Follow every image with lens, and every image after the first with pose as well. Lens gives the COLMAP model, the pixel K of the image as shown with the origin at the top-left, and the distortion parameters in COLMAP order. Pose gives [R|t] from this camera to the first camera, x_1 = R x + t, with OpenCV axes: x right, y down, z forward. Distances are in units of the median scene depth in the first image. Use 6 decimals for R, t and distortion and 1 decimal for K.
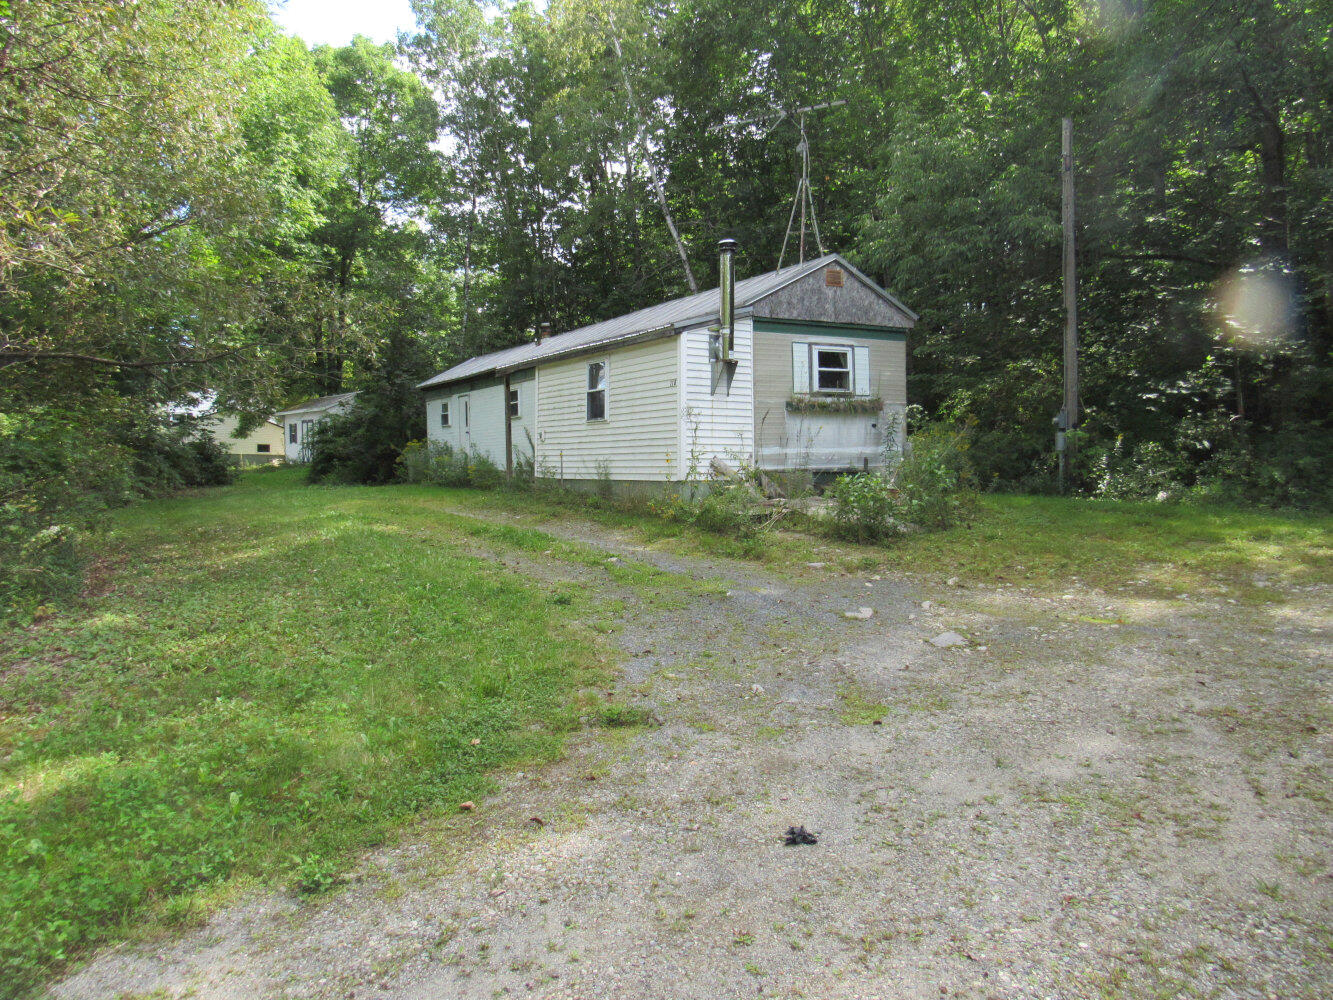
lens RADIAL K [[942.8, 0, 678.4], [0, 942.8, 504.3], [0, 0, 1]] dist [-0.027606, 0.009636]
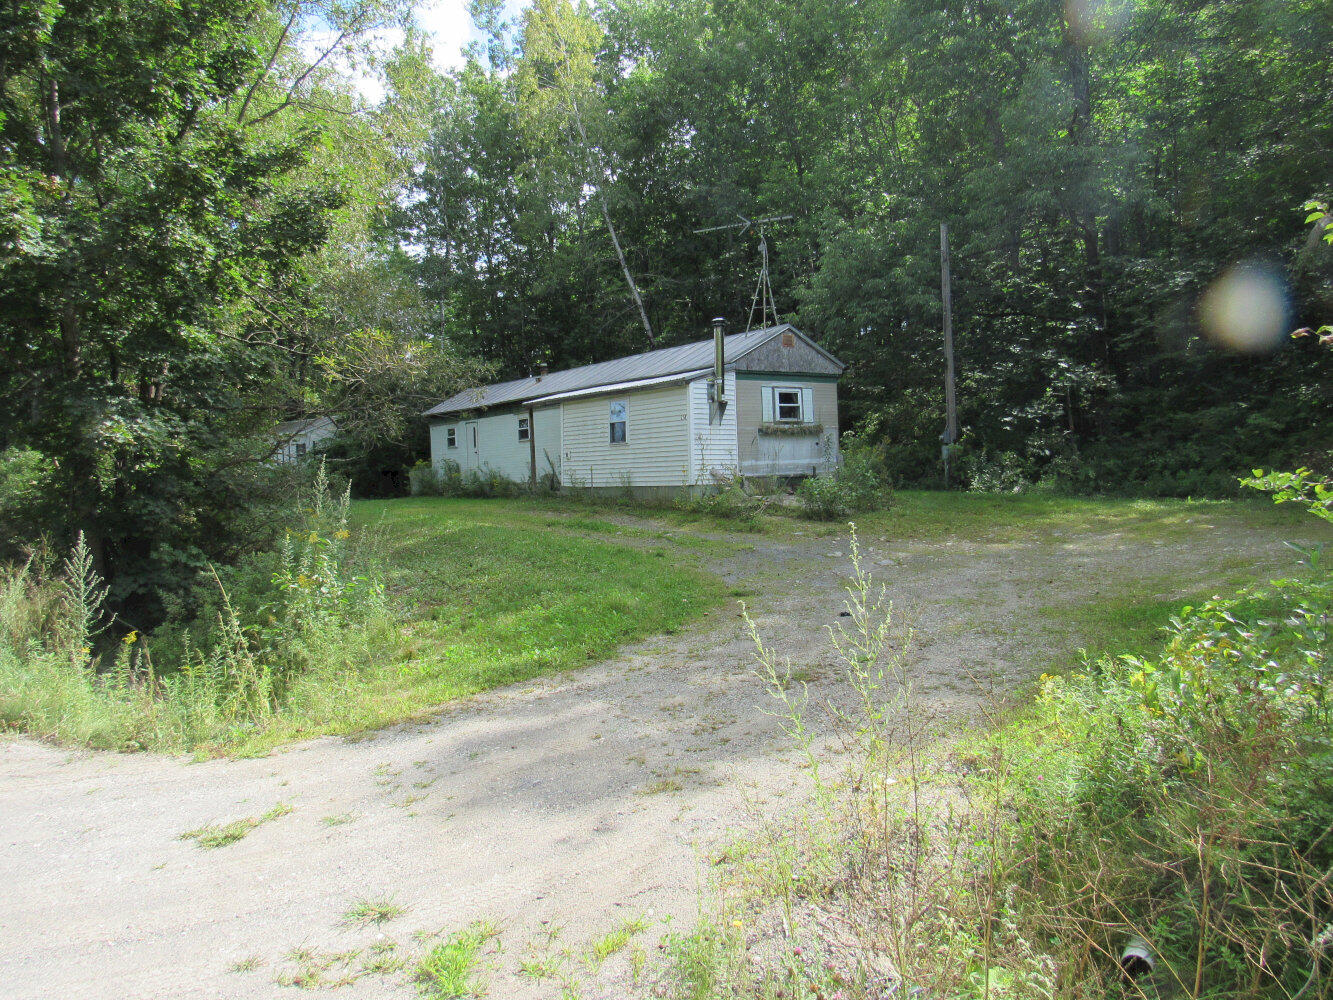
lens RADIAL K [[942.8, 0, 672.7], [0, 942.8, 508.6], [0, 0, 1]] dist [-0.027606, 0.009636]
pose [[0.994530, -0.024669, 0.101495, -0.159206], [0.025729, 0.999627, -0.009144, 0.021701], [-0.101232, 0.011706, 0.994794, -0.397182]]
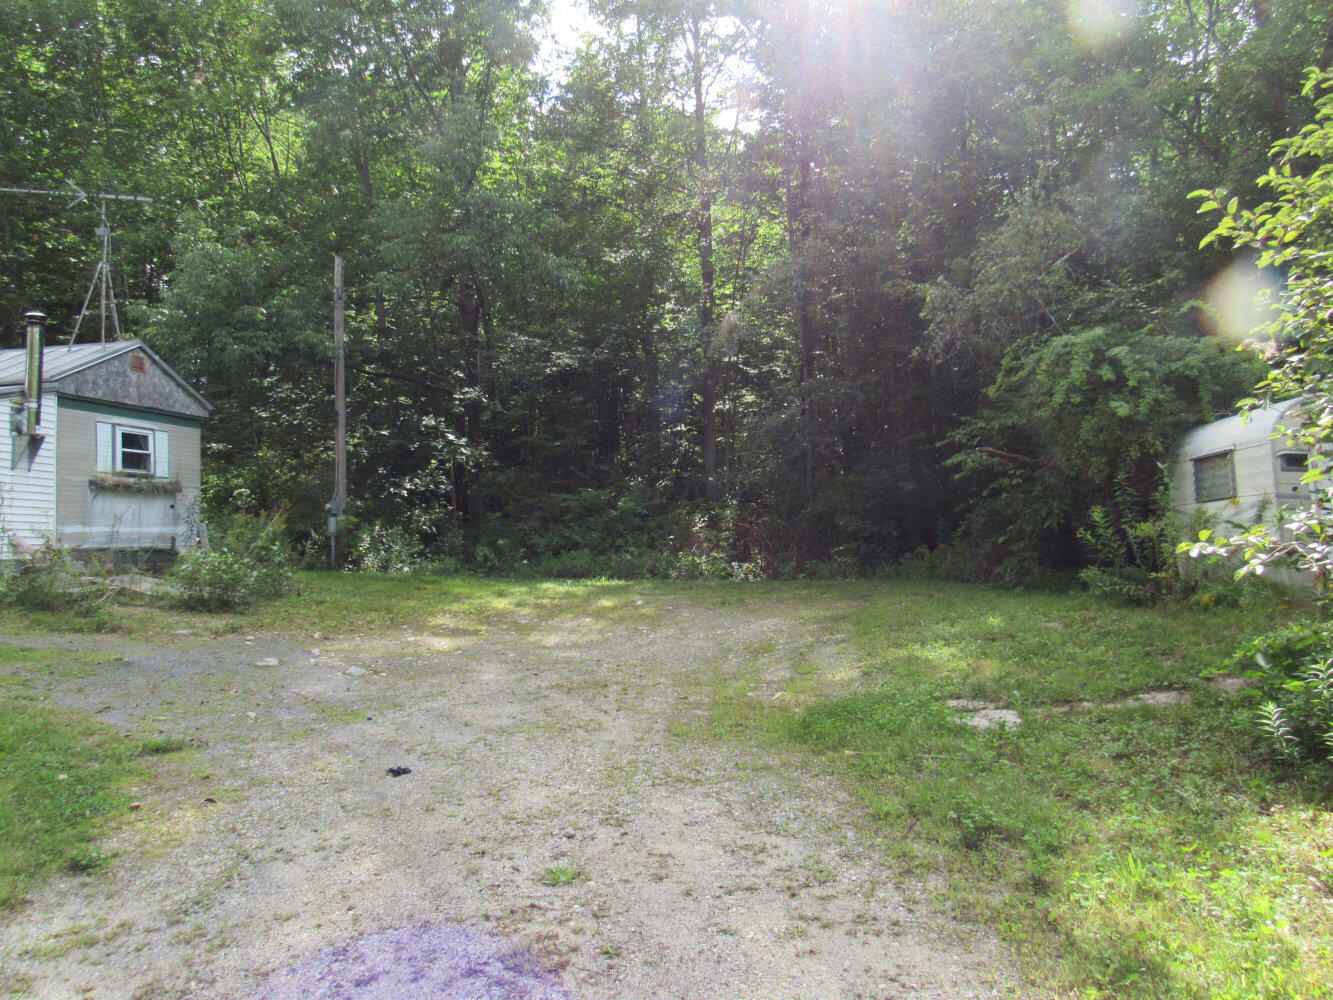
lens RADIAL K [[942.8, 0, 658.5], [0, 942.8, 499.9], [0, 0, 1]] dist [-0.027606, 0.009636]
pose [[0.680081, 0.034309, 0.732334, -0.193945], [0.038310, 0.995877, -0.082233, 0.015397], [-0.732135, 0.083981, 0.675963, -0.100497]]
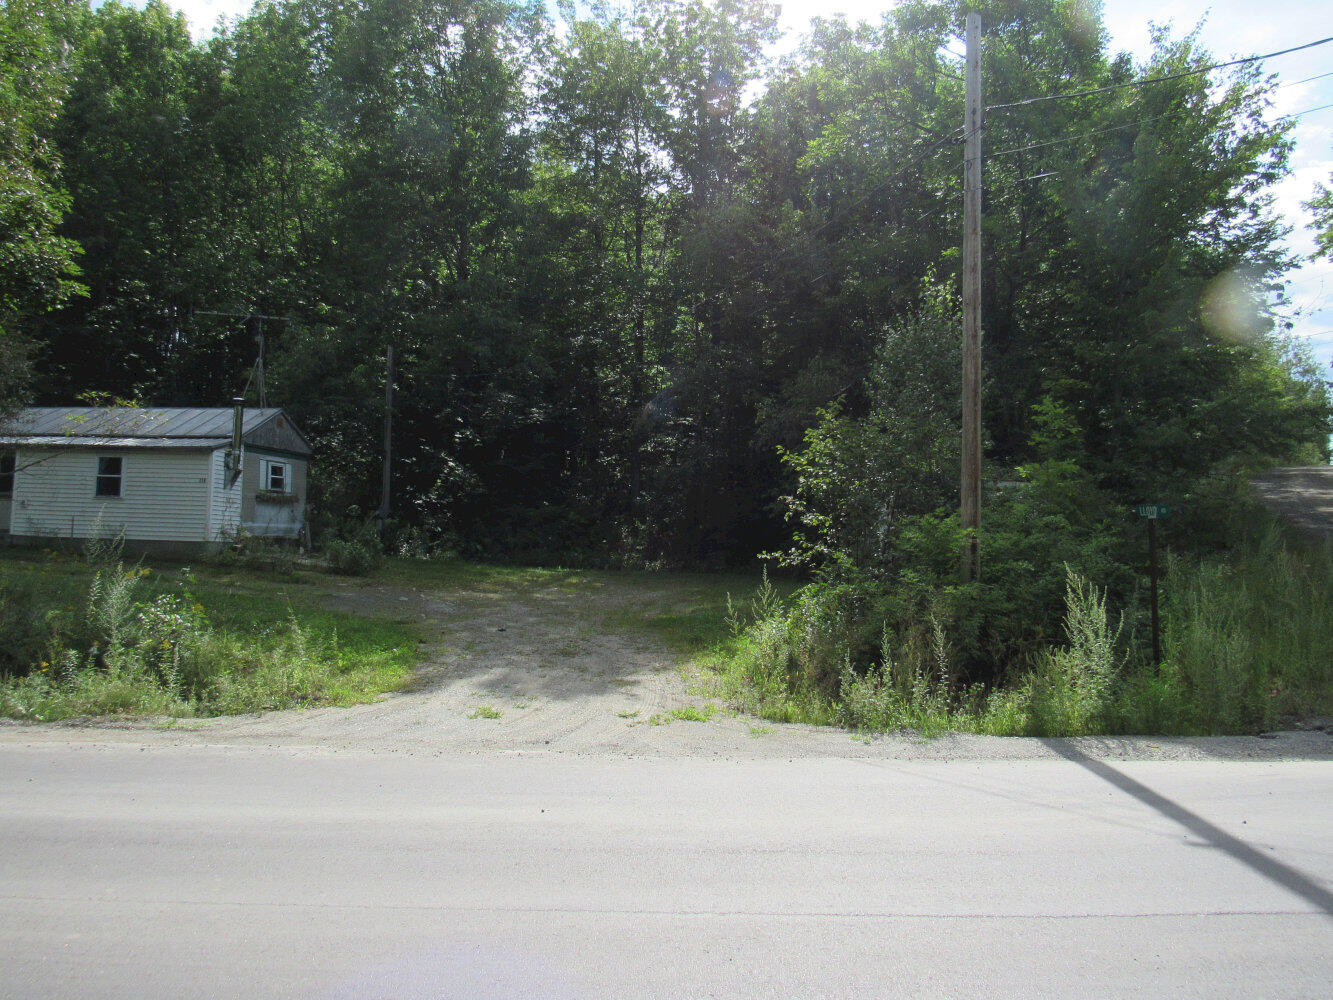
lens RADIAL K [[942.8, 0, 661.2], [0, 942.8, 502.2], [0, 0, 1]] dist [-0.027606, 0.009636]
pose [[0.621980, 0.060582, 0.780686, -0.709146], [0.001346, 0.996918, -0.078434, 0.032008], [-0.783032, 0.049835, 0.619982, -0.557158]]
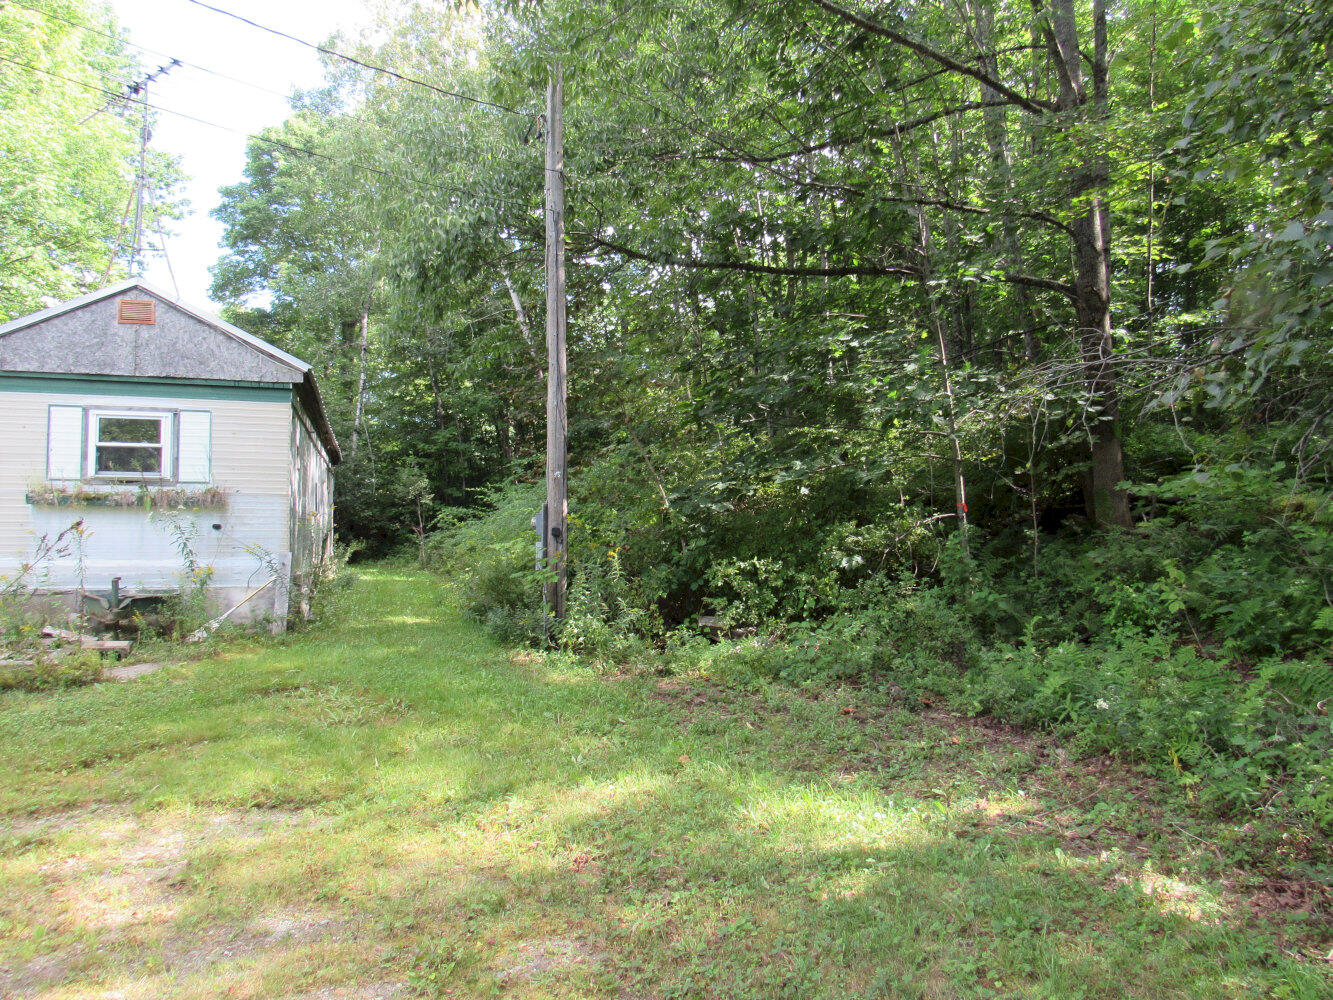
lens RADIAL K [[942.8, 0, 677.3], [0, 942.8, 492.8], [0, 0, 1]] dist [-0.027606, 0.009636]
pose [[0.976470, 0.010788, -0.215386, 0.703287], [-0.028839, 0.996310, -0.080842, -0.066145], [0.213719, 0.085152, 0.973177, 0.435844]]
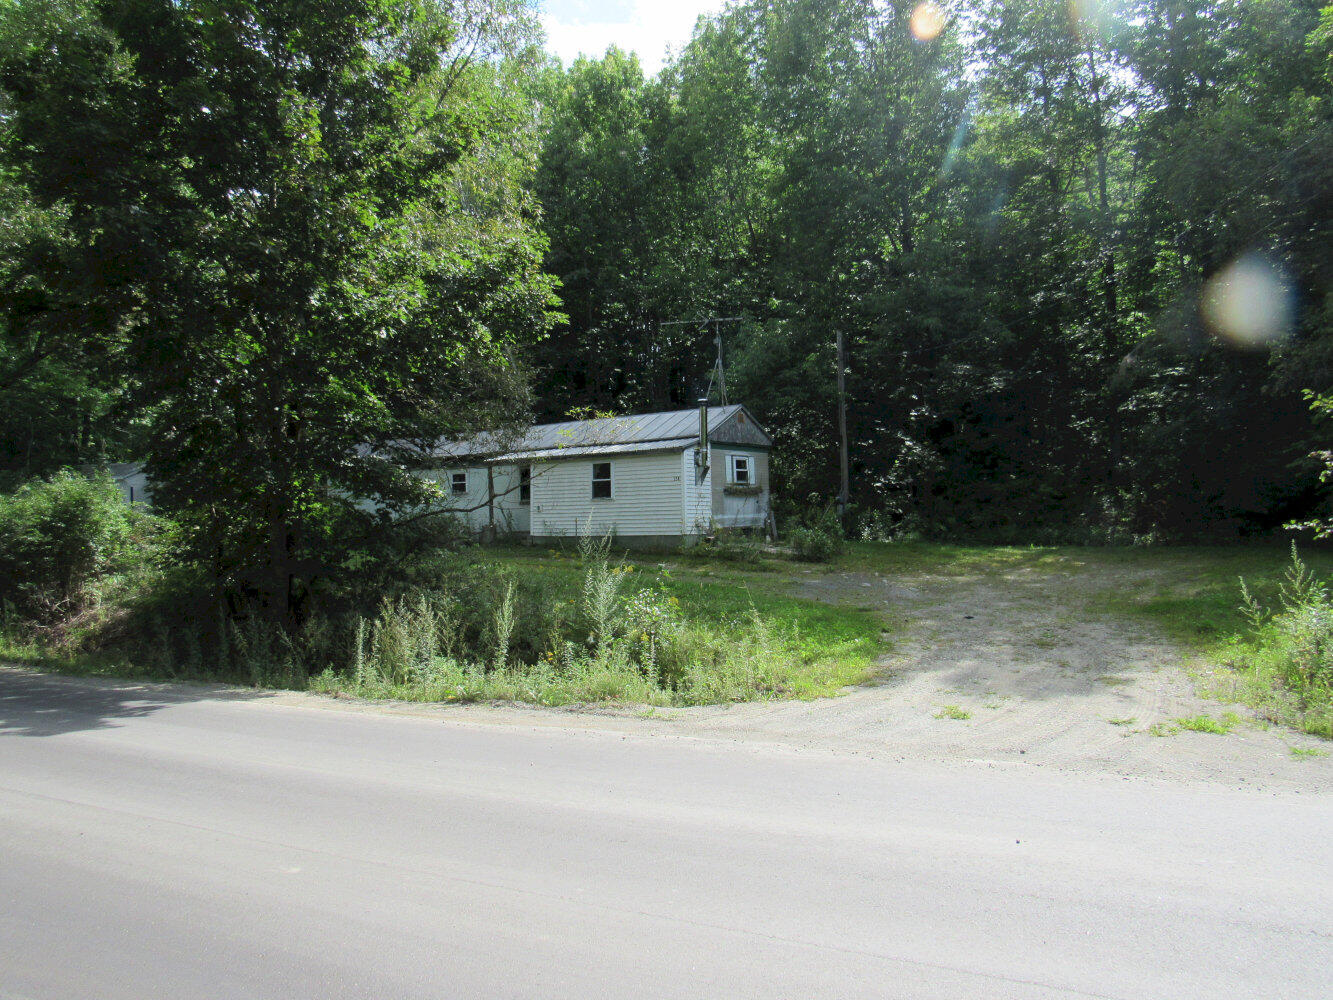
lens RADIAL K [[942.8, 0, 677.5], [0, 942.8, 504.9], [0, 0, 1]] dist [-0.027606, 0.009636]
pose [[0.909038, -0.003424, 0.416698, -0.675927], [0.031697, 0.997638, -0.060948, 0.023834], [-0.415505, 0.068612, 0.906999, -0.531167]]
